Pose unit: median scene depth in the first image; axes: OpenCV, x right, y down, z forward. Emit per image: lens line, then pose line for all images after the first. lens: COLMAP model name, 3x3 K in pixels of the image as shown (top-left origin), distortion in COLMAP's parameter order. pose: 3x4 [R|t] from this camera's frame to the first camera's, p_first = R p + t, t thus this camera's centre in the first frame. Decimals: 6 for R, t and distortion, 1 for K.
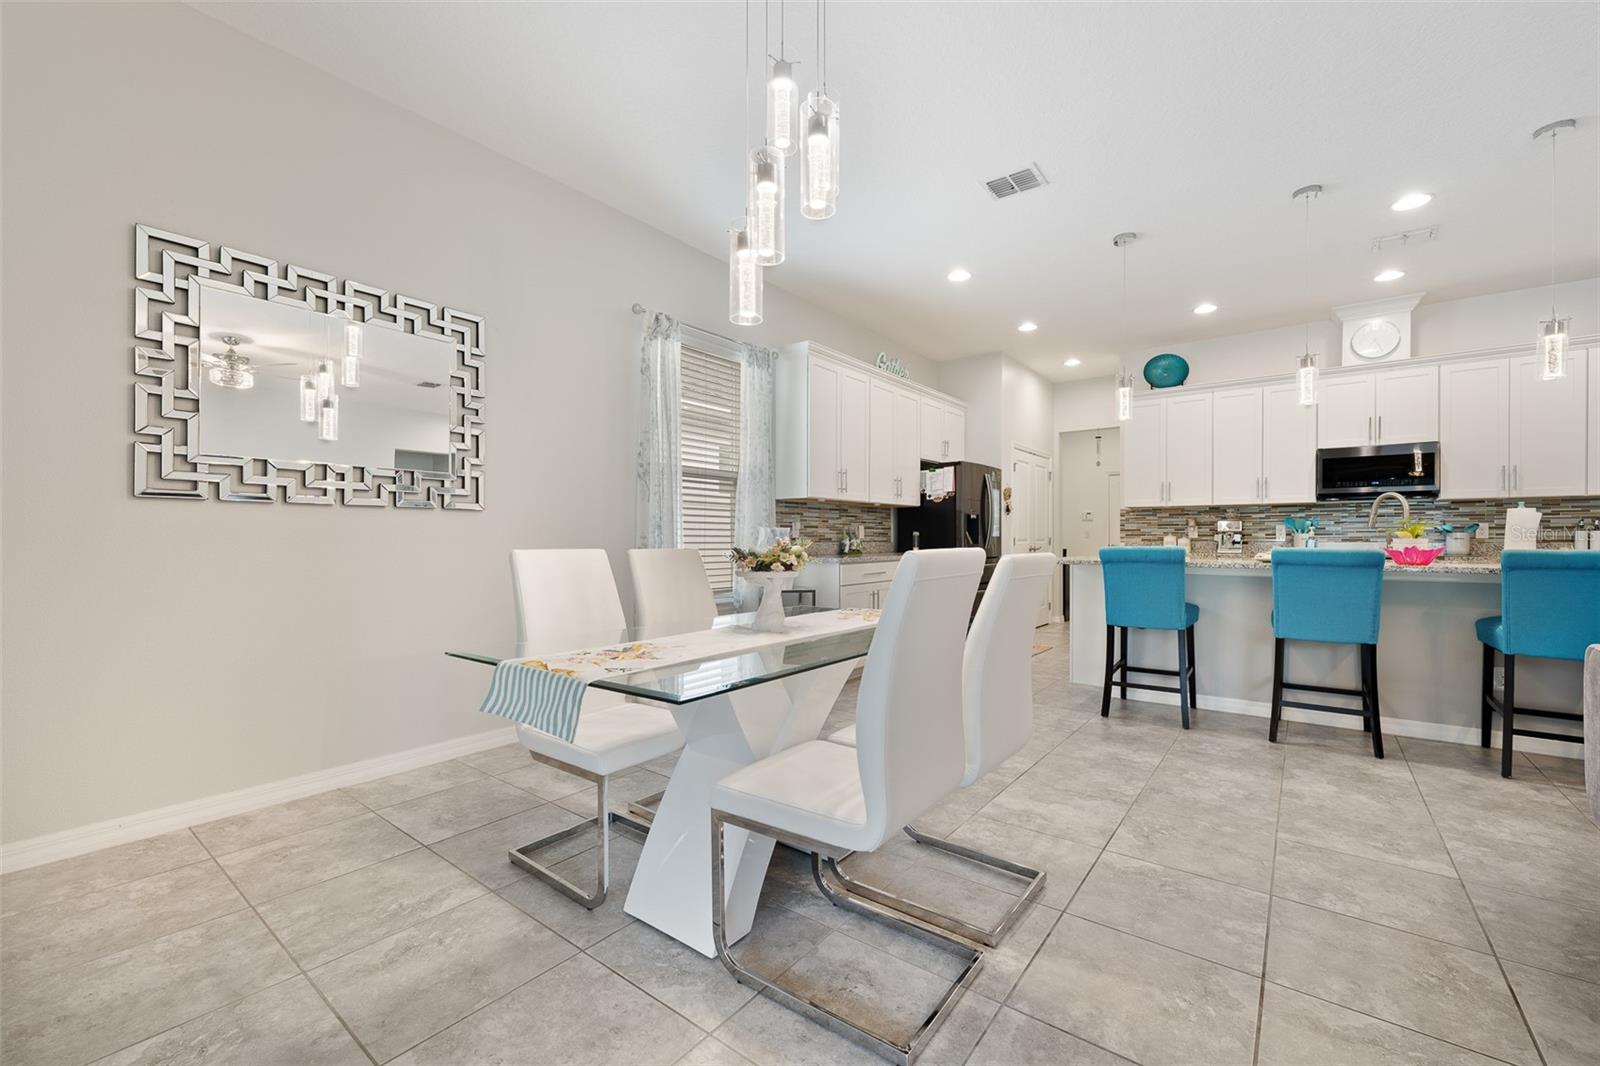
lens RADIAL K [[647.2, 0, 801.9], [0, 647.2, 539.9], [0, 0, 1]] dist [0.000386, -0.000239]
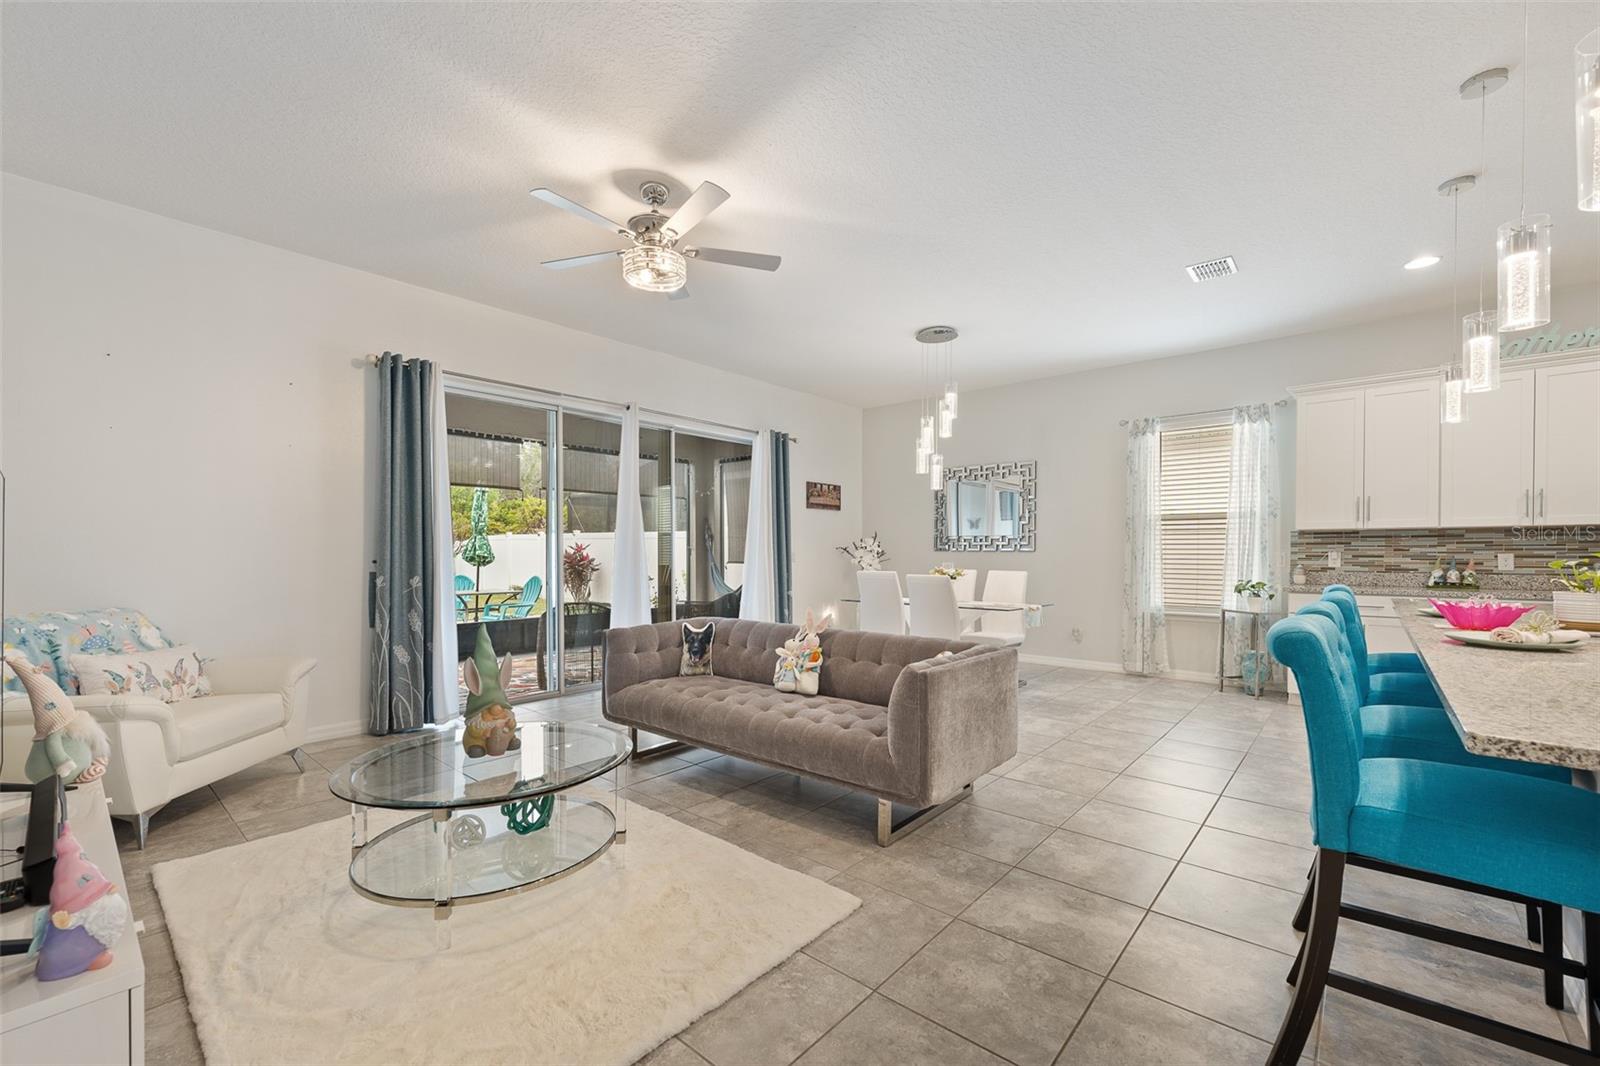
lens RADIAL K [[652.5, 0, 799.9], [0, 652.5, 560.9], [0, 0, 1]] dist [-0.002927, 0.000084]
pose [[-0.057897, 0.012692, -0.998242, 1.364433], [-0.001874, 0.999916, 0.012822, -0.031727], [0.998321, 0.002613, -0.057868, 0.281460]]
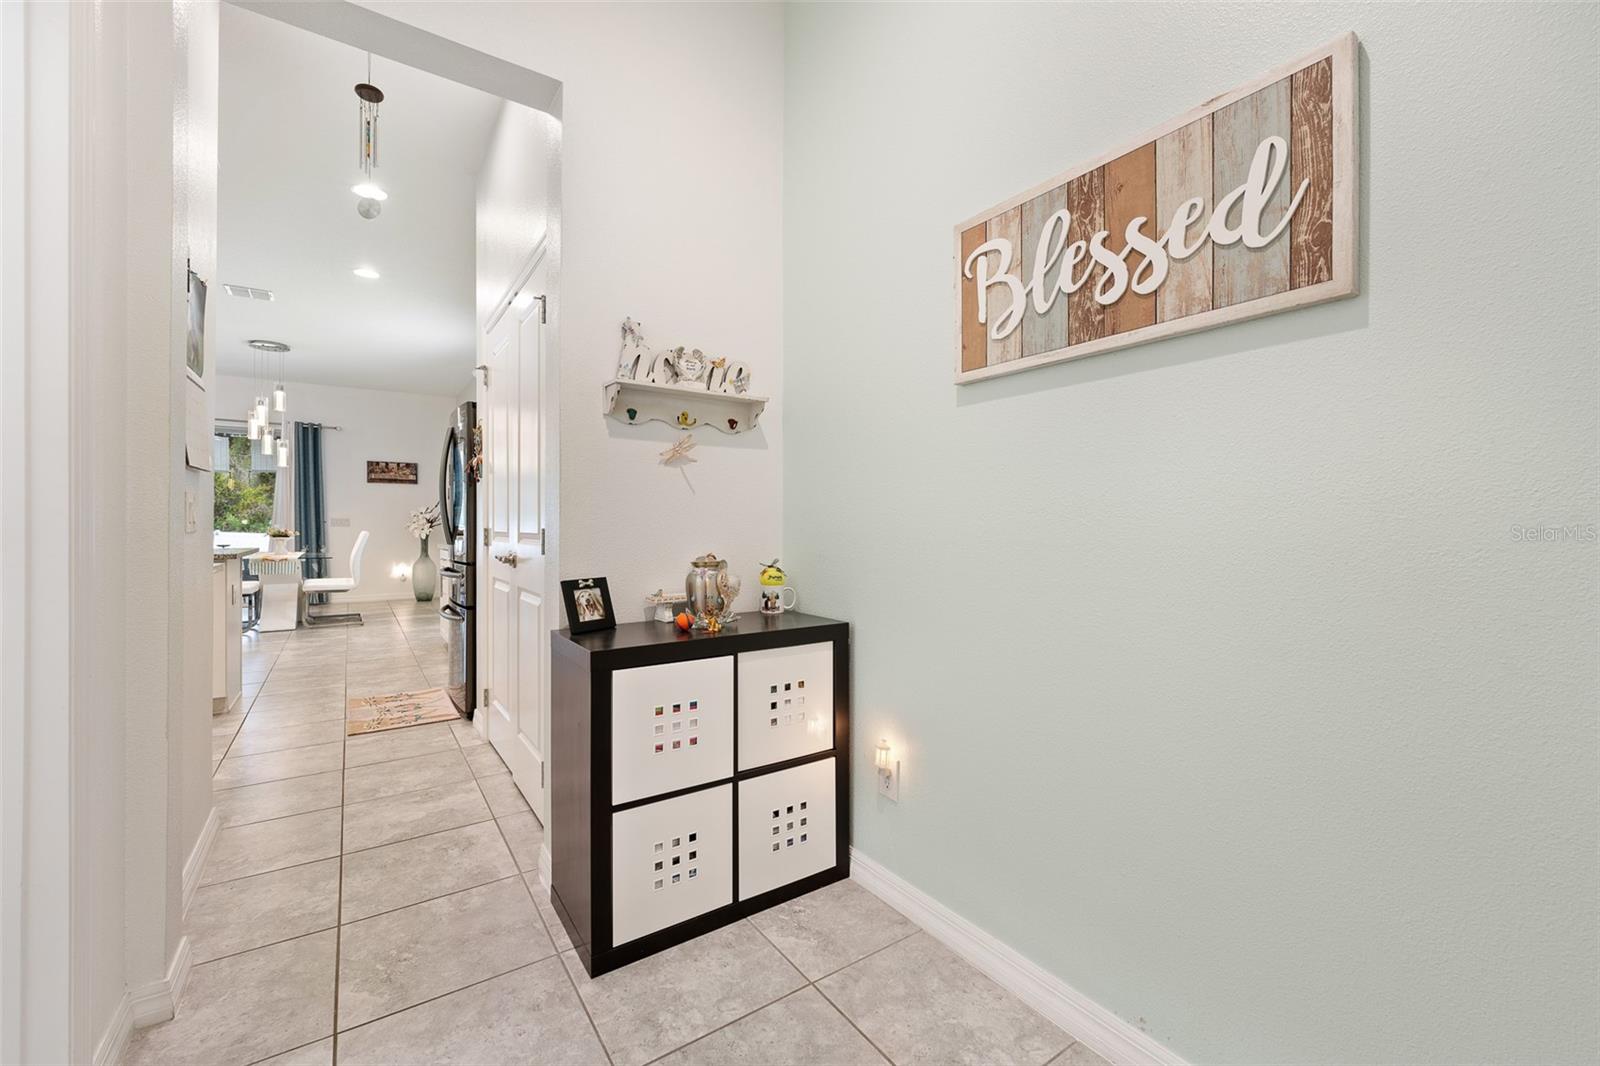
lens RADIAL K [[642.1, 0, 805.3], [0, 642.1, 526.4], [0, 0, 1]] dist [0.000688, 0.000023]
pose [[-0.282441, -0.000603, -0.959285, 1.225330], [-0.003746, 0.999993, 0.000474, -0.011062], [0.959277, 0.003727, -0.282441, 2.338850]]
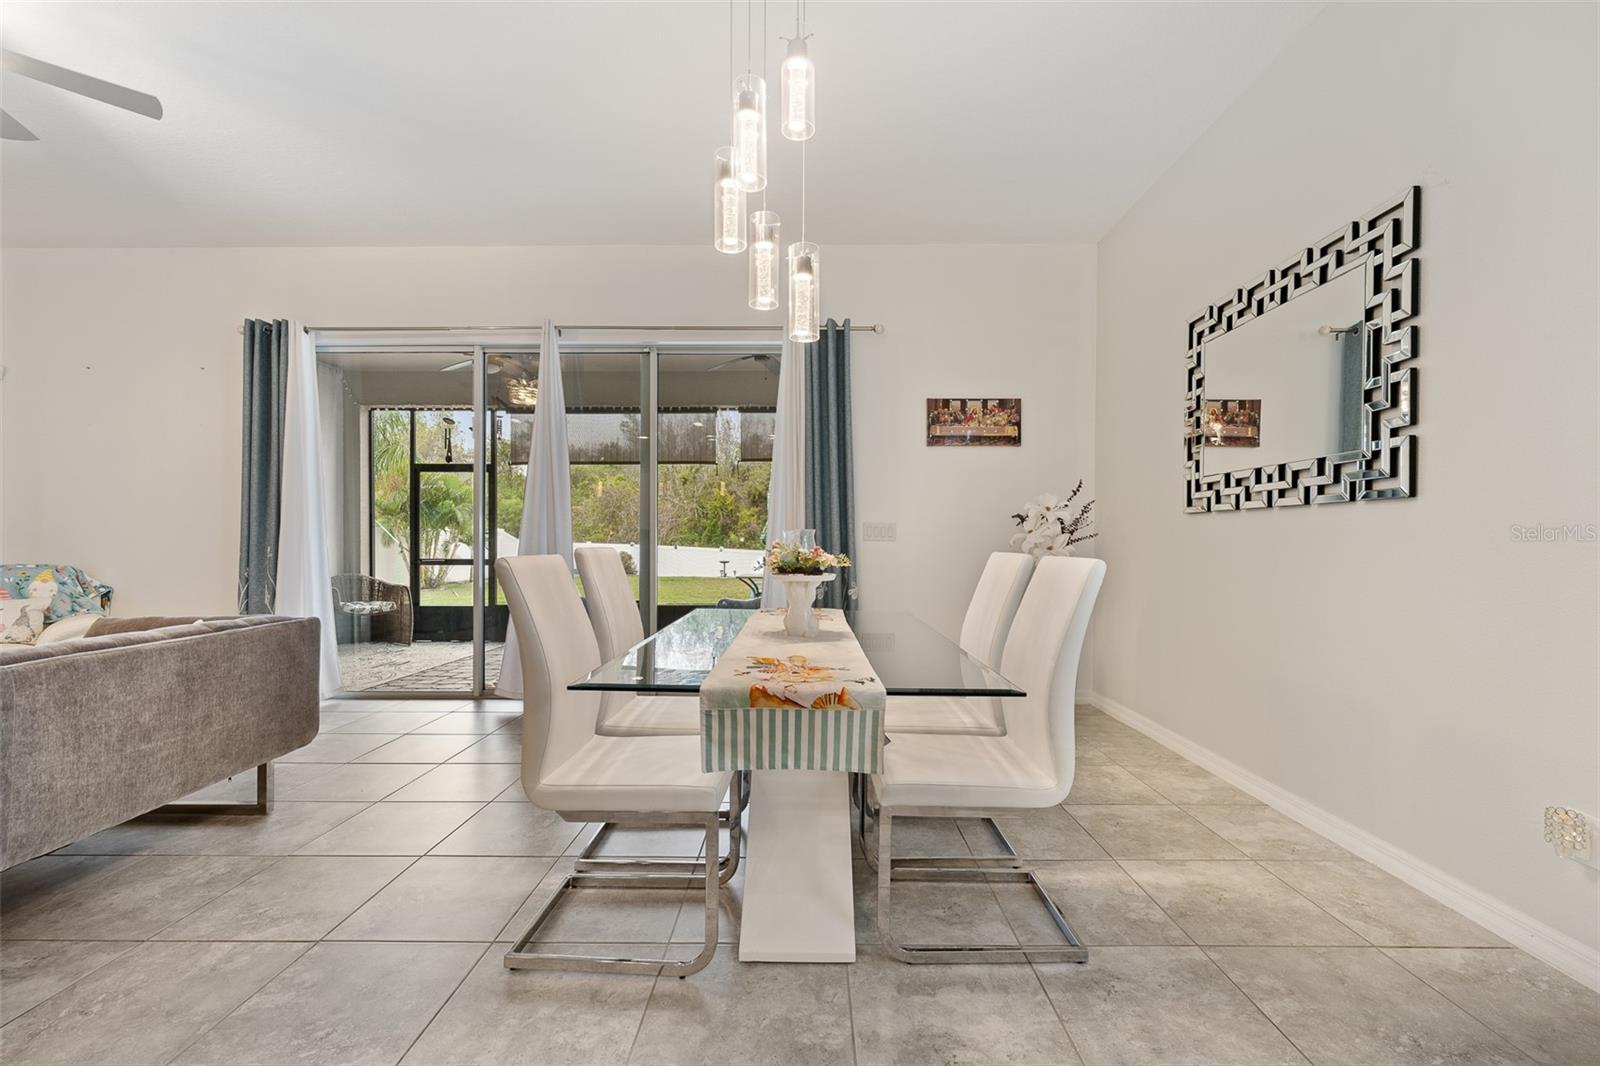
lens RADIAL K [[642.9, 0, 804.0], [0, 642.9, 551.7], [0, 0, 1]] dist [-0.000660, -0.000169]
pose [[-0.789687, 0.007926, -0.613459, 0.277473], [-0.001522, 0.999888, 0.014879, -0.002361], [0.613508, 0.012683, -0.789587, 0.904358]]
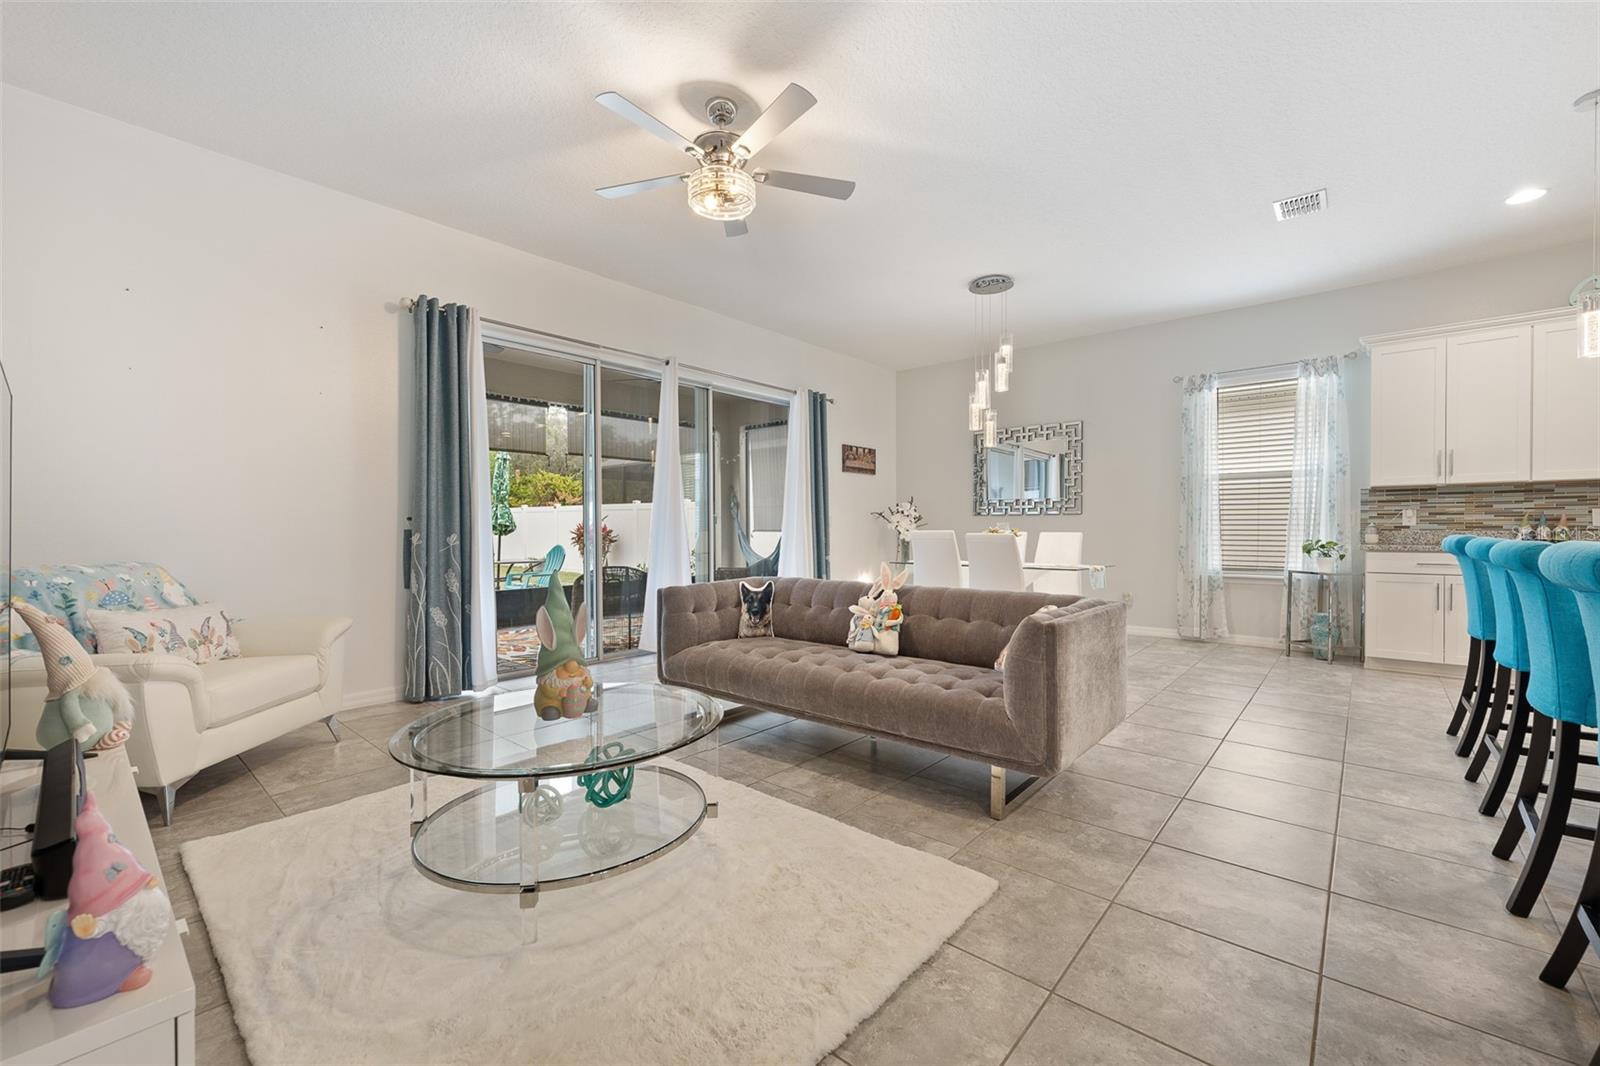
lens RADIAL K [[643.9, 0, 805.7], [0, 643.9, 536.7], [0, 0, 1]] dist [-0.001262, -0.000413]
pose [[-0.056543, 0.012230, -0.998325, 1.295233], [0.000630, 0.999925, 0.012214, 0.001117], [0.998400, 0.000062, -0.056547, 0.189556]]
